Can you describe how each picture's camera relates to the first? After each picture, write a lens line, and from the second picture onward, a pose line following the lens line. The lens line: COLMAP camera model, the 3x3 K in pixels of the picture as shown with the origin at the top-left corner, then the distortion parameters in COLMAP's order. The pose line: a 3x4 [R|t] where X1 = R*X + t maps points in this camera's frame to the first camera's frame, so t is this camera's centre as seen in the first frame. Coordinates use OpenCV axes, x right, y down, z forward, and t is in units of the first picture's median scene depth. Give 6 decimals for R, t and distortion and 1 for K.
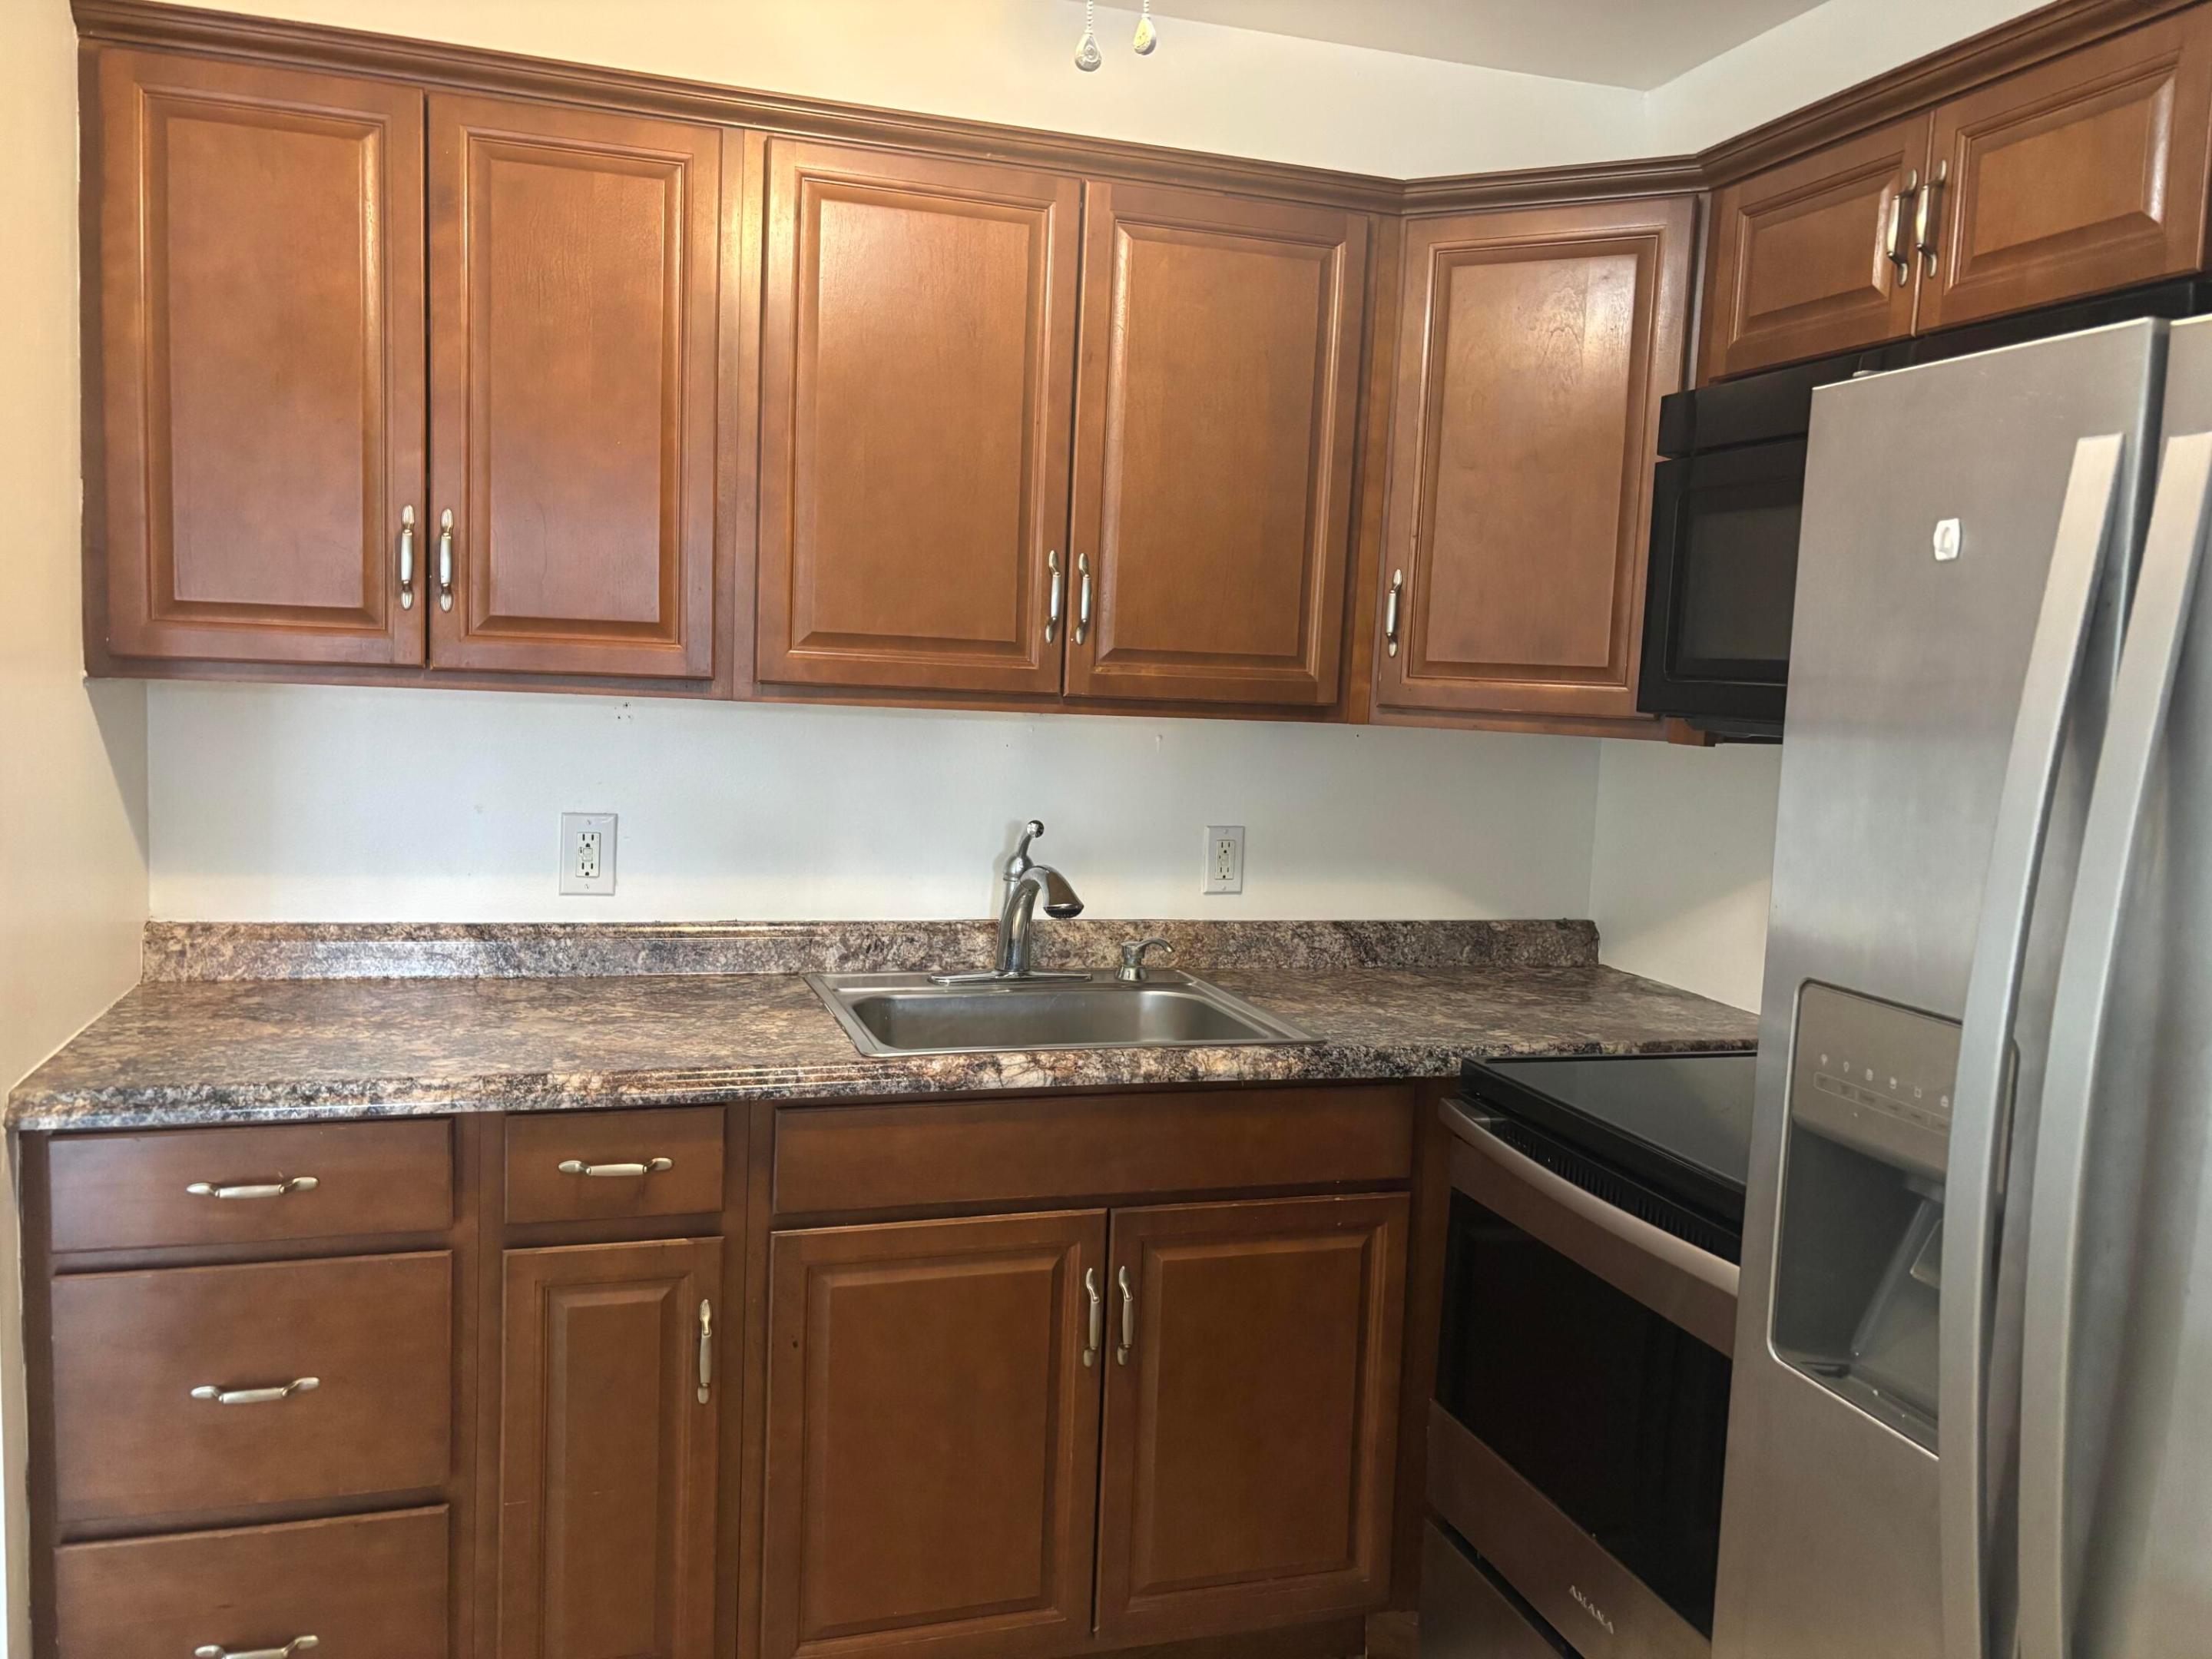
lens RADIAL K [[1685.9, 0, 1115.9], [0, 1685.9, 805.8], [0, 0, 1]] dist [0.060988, -0.084060]
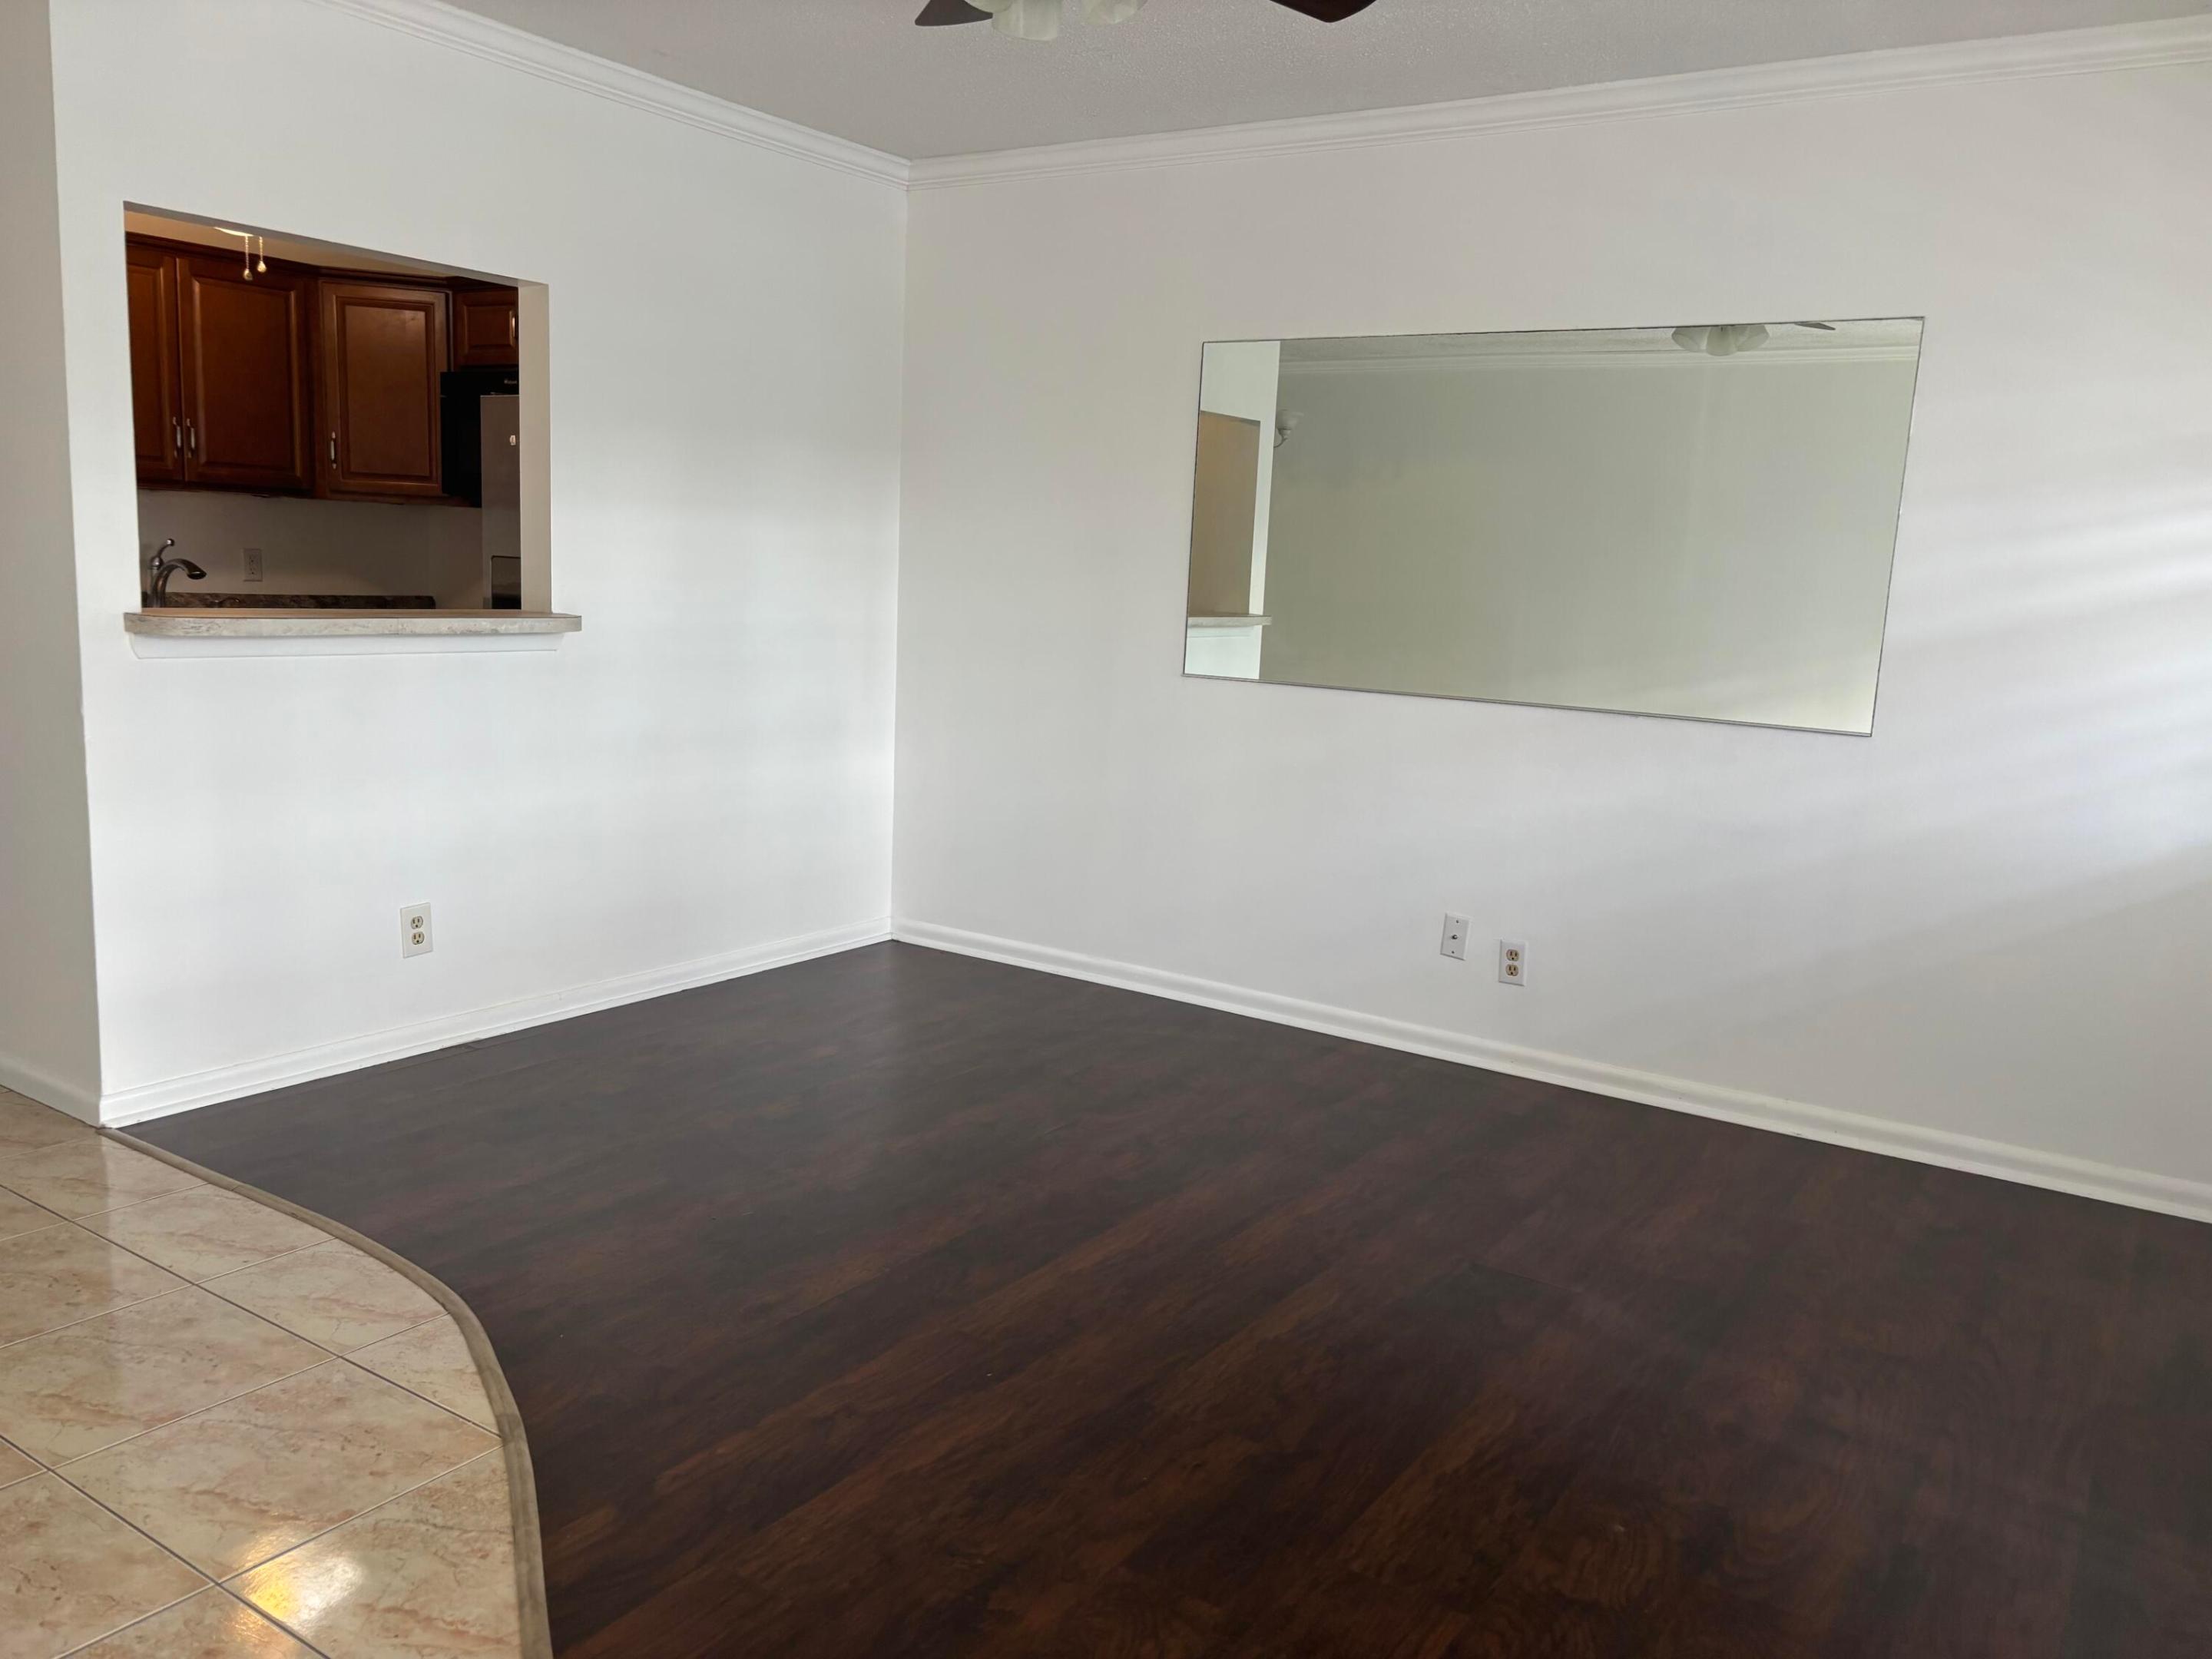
lens RADIAL K [[1614.4, 0, 1106.0], [0, 1614.4, 829.5], [0, 0, 1]] dist [0.067789, -0.087117]
pose [[0.778889, -0.104026, 0.618474, -0.482469], [0.036517, 0.991997, 0.120863, 0.182932], [-0.626098, -0.071554, 0.776455, -1.559189]]
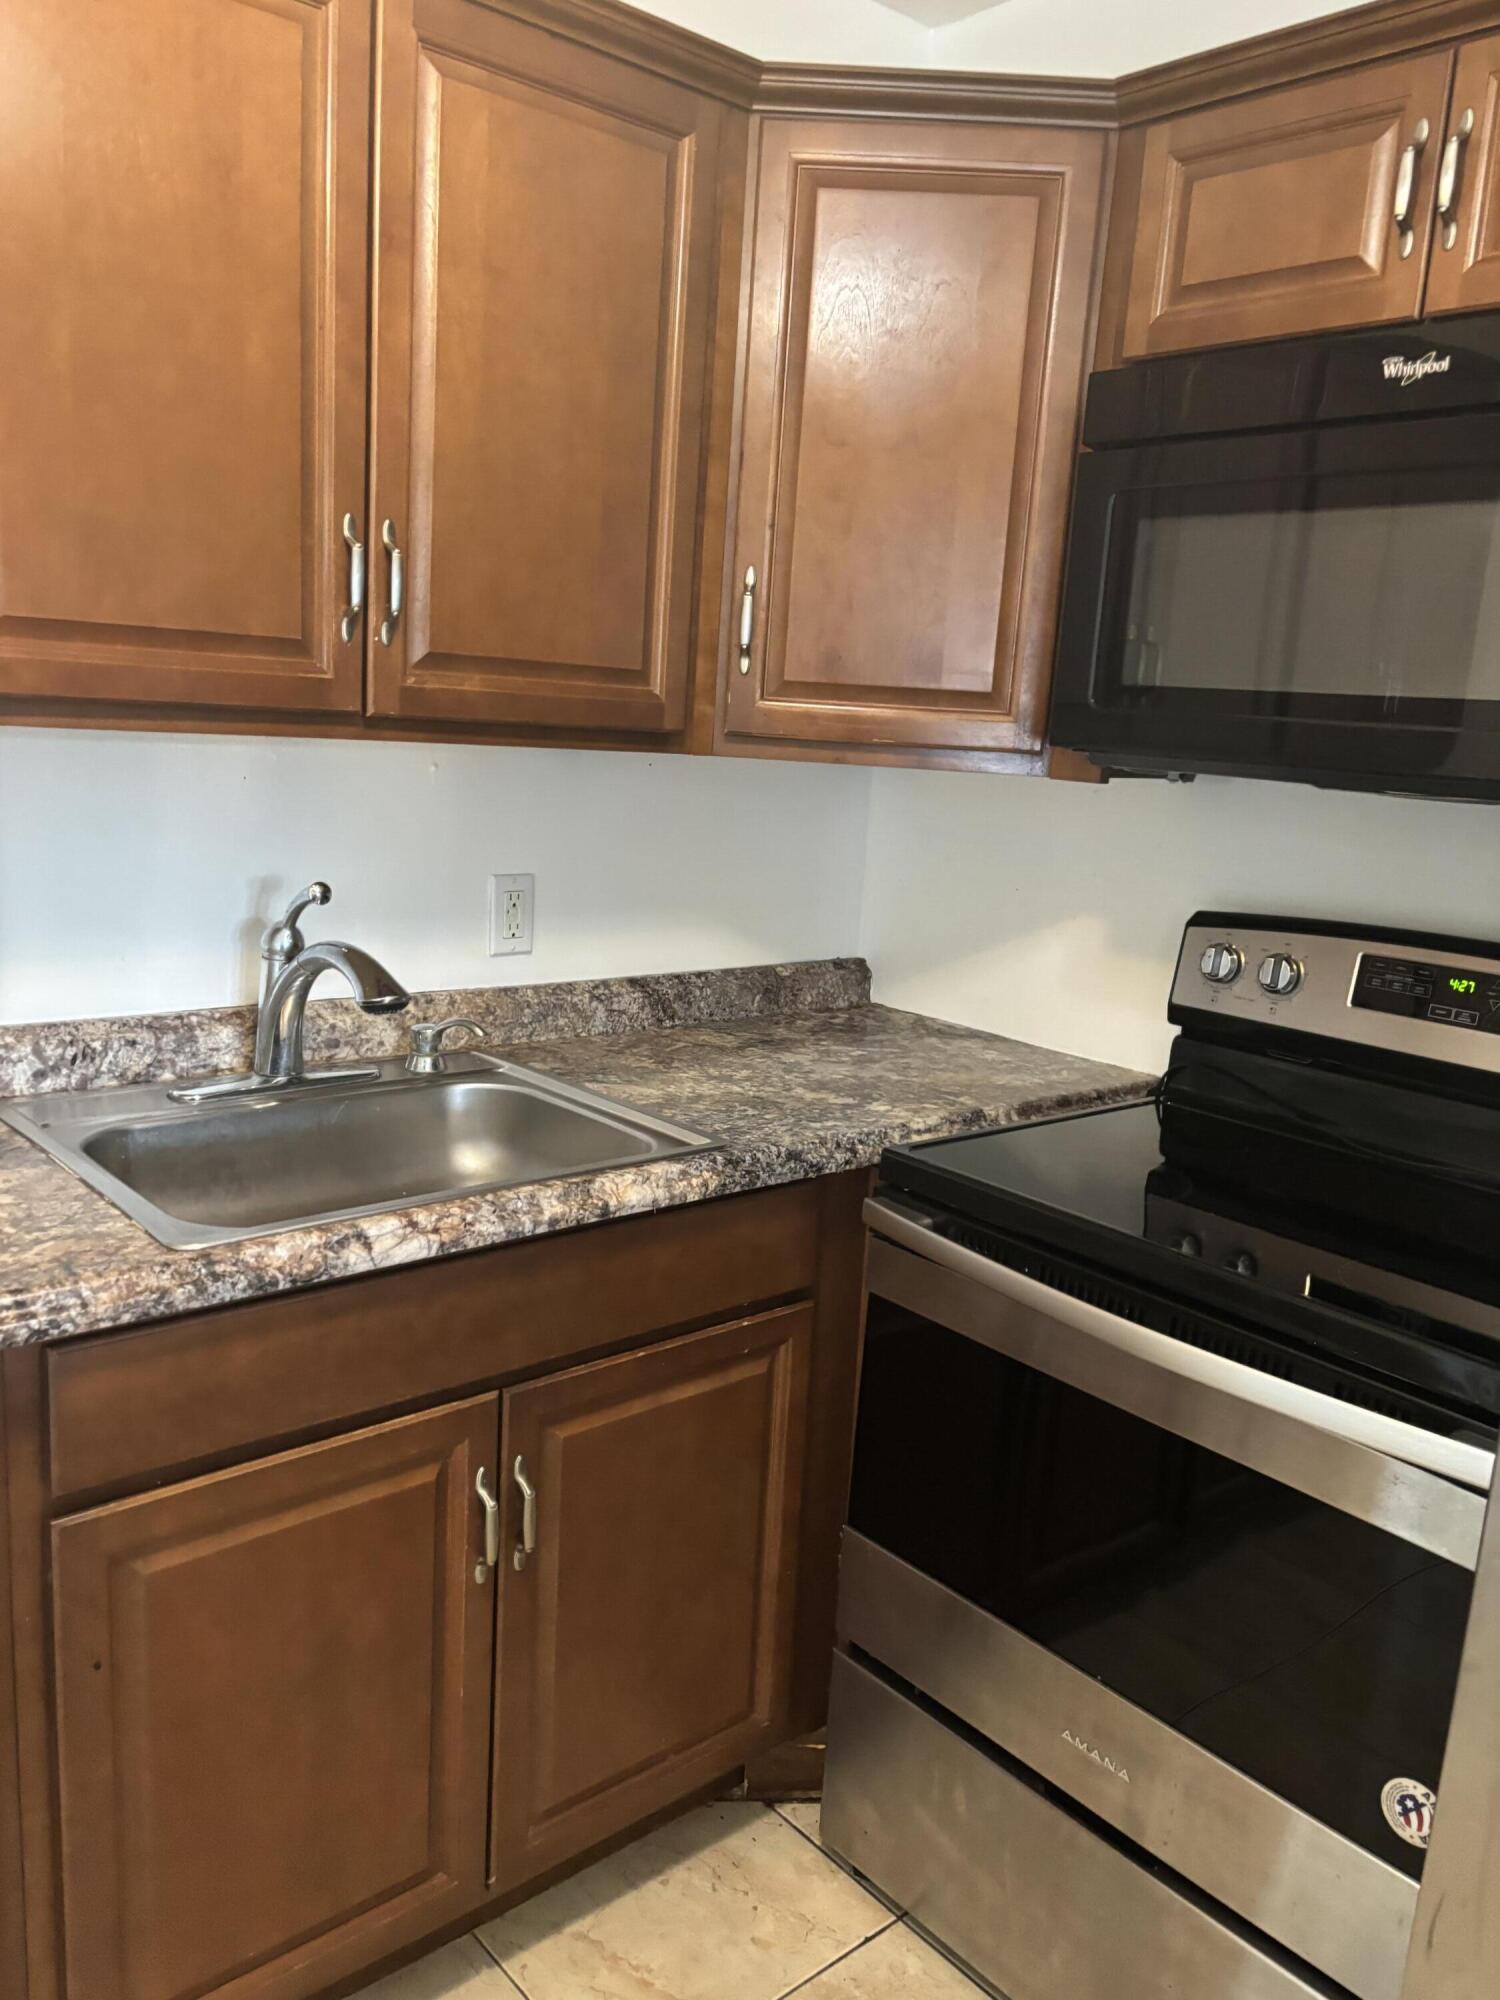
lens RADIAL K [[1524.4, 0, 750.0], [0, 1524.4, 1000.0], [0, 0, 1]] dist [0.060988, -0.084060]
pose [[0.917863, -0.061932, 0.392035, -0.149014], [0.011071, 0.991362, 0.130689, -0.027784], [-0.396742, -0.115614, 0.910620, 0.300563]]
